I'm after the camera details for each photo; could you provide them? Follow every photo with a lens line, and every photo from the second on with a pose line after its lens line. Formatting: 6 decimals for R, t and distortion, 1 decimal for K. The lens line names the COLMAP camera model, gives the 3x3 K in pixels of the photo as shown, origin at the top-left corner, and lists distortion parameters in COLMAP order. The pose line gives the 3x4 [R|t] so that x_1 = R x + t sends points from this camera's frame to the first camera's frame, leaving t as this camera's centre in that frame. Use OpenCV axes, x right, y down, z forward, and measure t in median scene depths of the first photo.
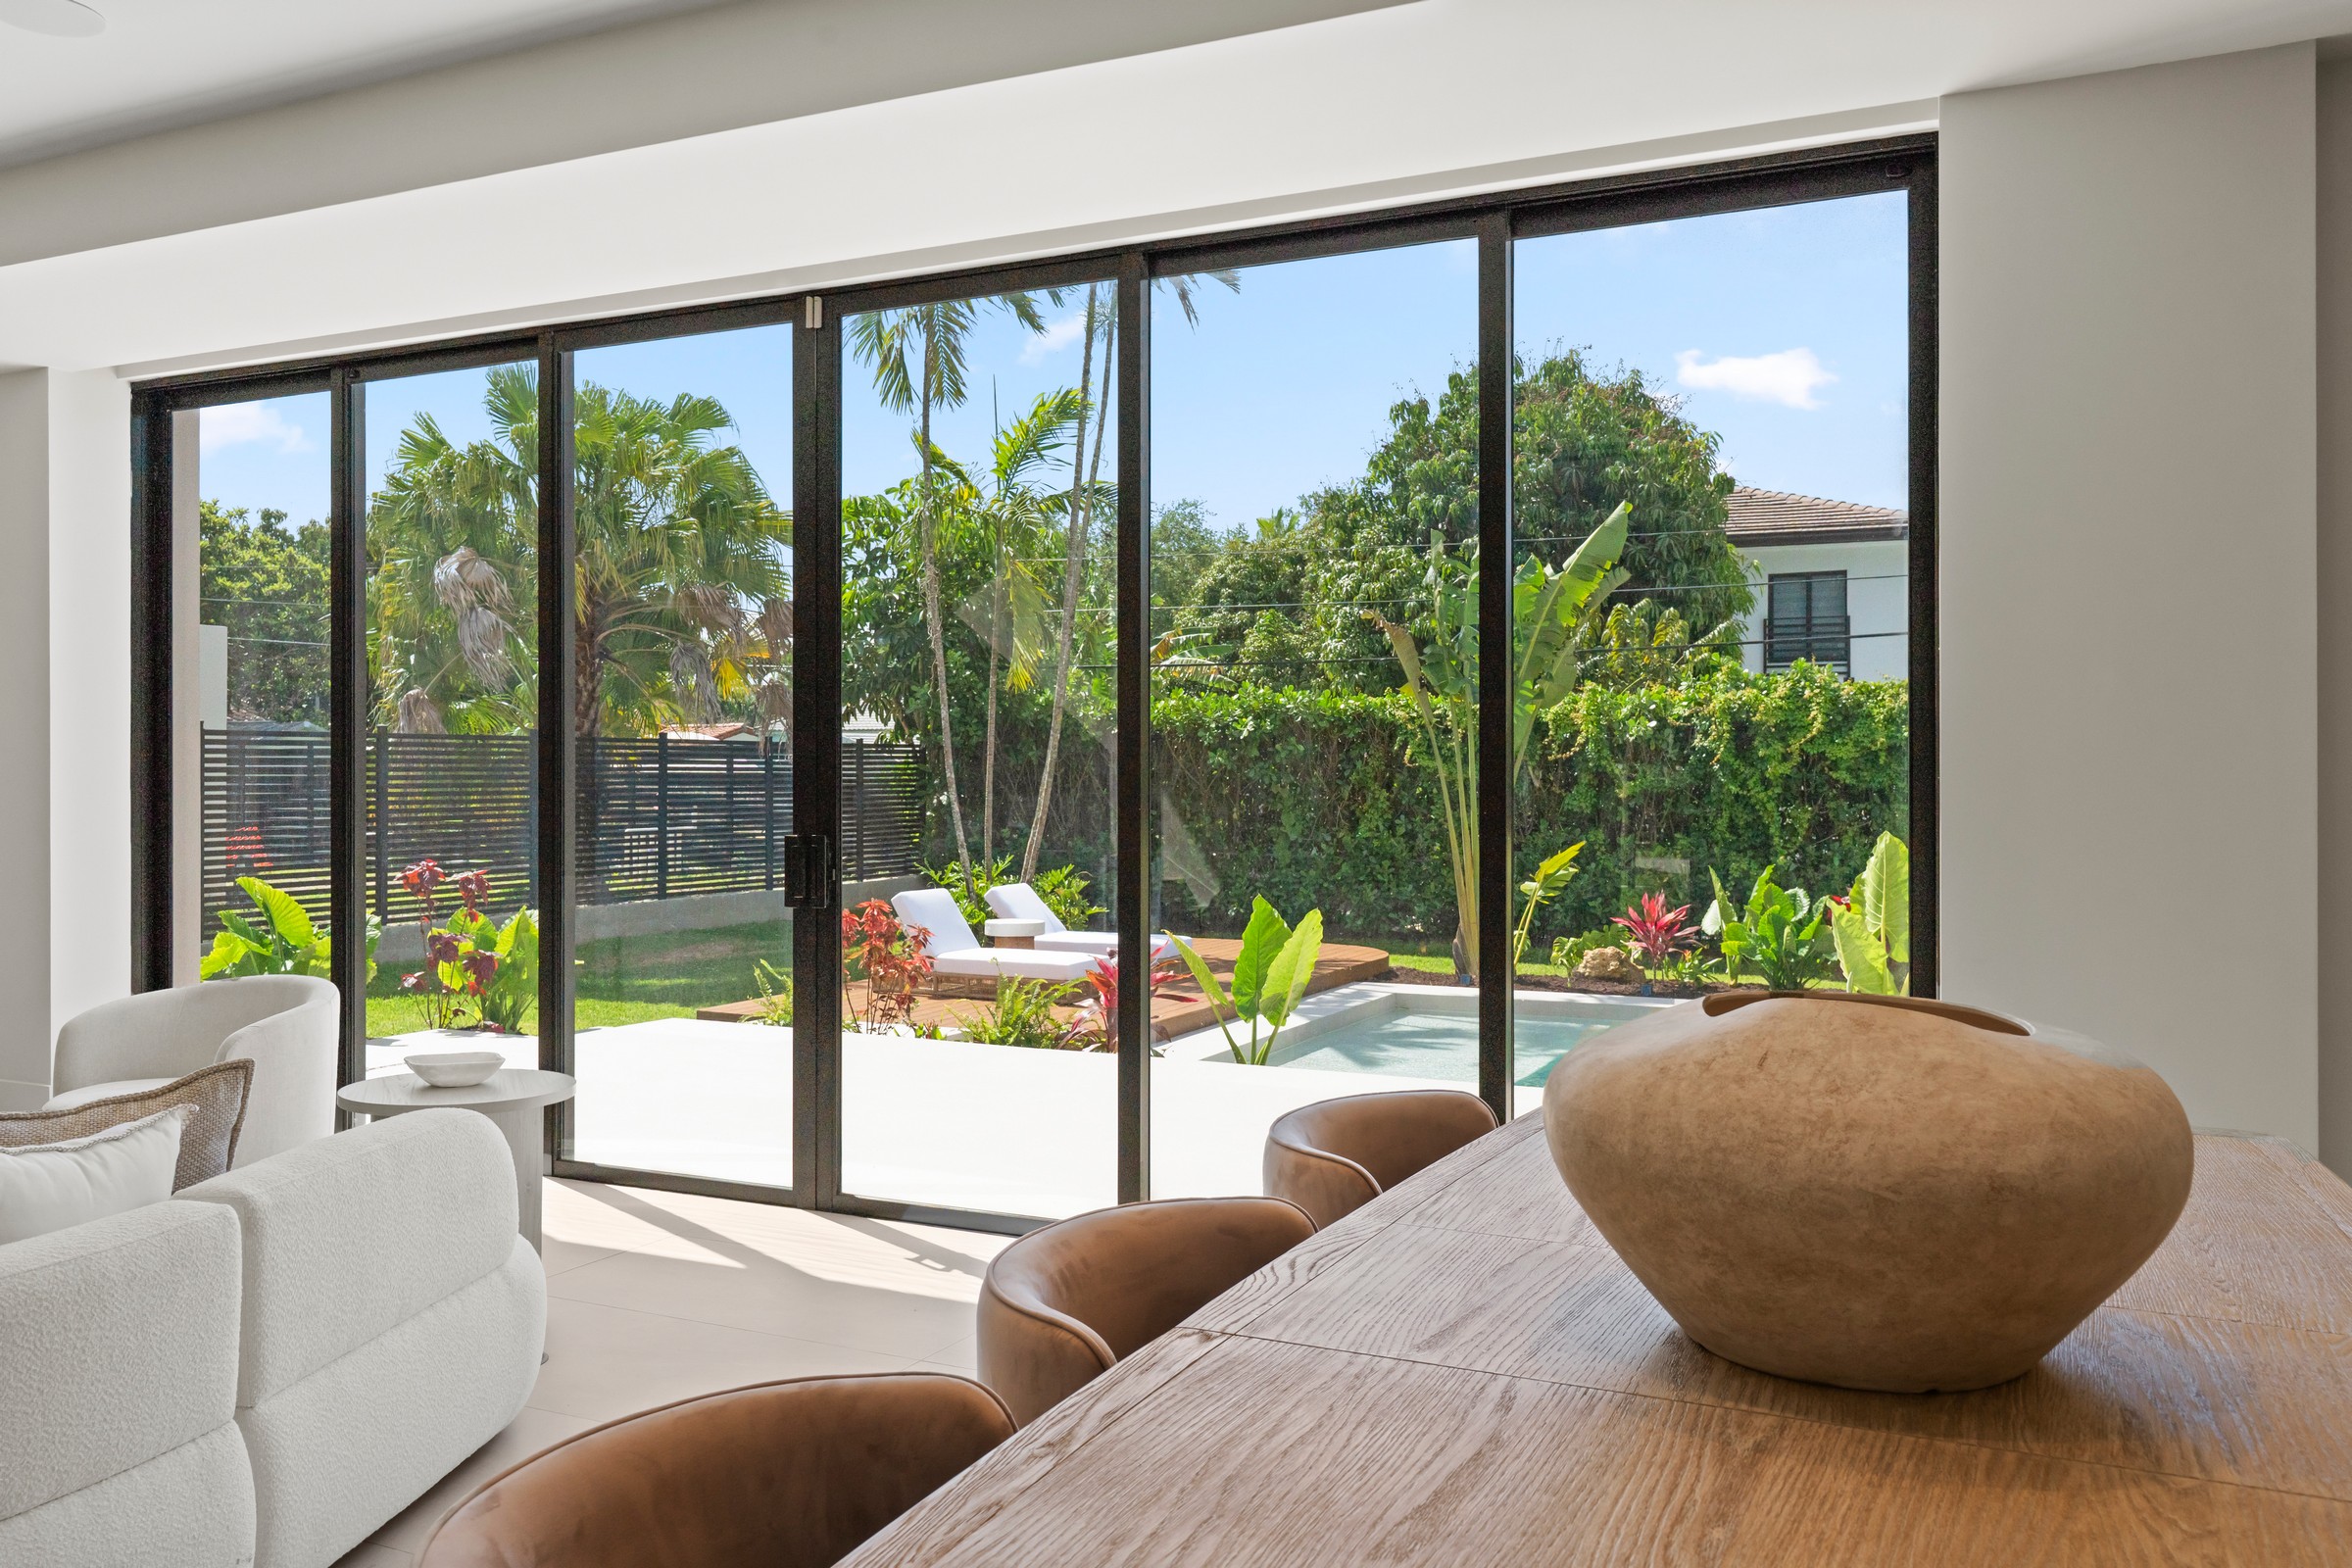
lens RADIAL K [[1853.1, 0, 1169.1], [0, 1853.1, 729.5], [0, 0, 1]] dist [0.004295, 0.004163]
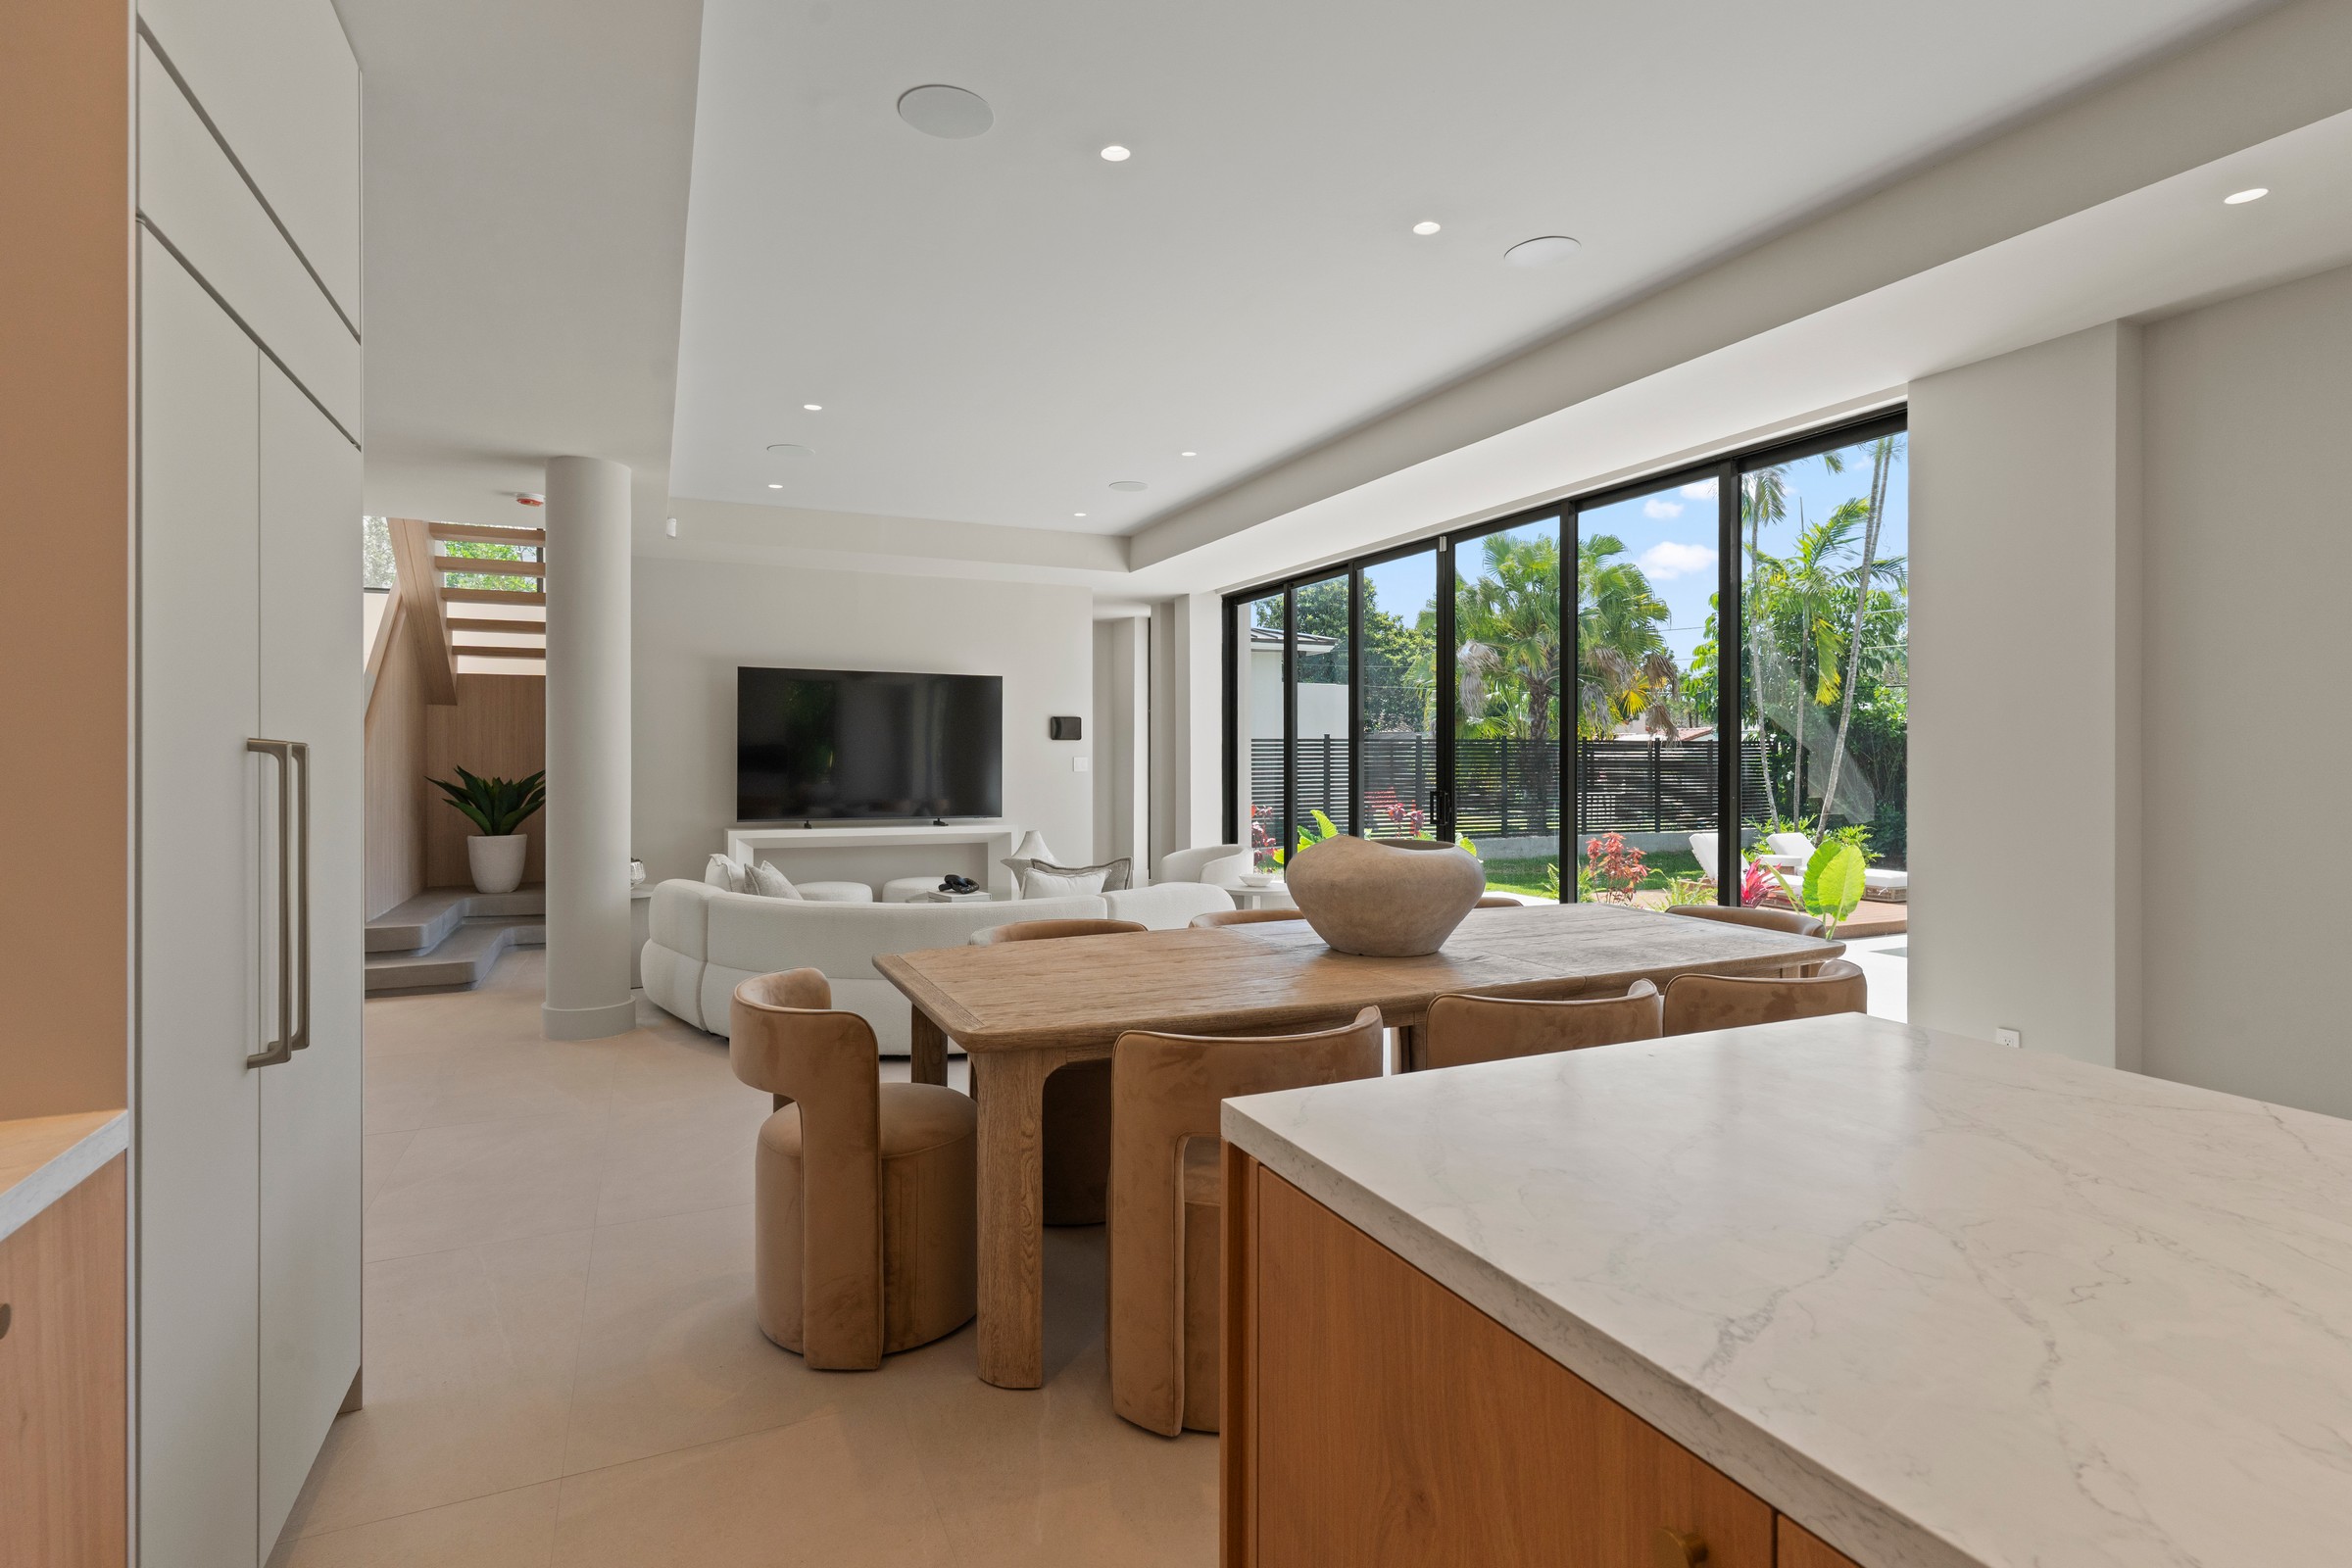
lens RADIAL K [[1130.5, 0, 1186.5], [0, 1130.5, 795.8], [0, 0, 1]] dist [-0.000404, 0.000037]
pose [[0.782376, 0.019102, -0.622514, 0.296572], [0.016138, 0.998572, 0.050923, -0.006203], [0.622598, -0.049887, 0.780950, -0.156445]]
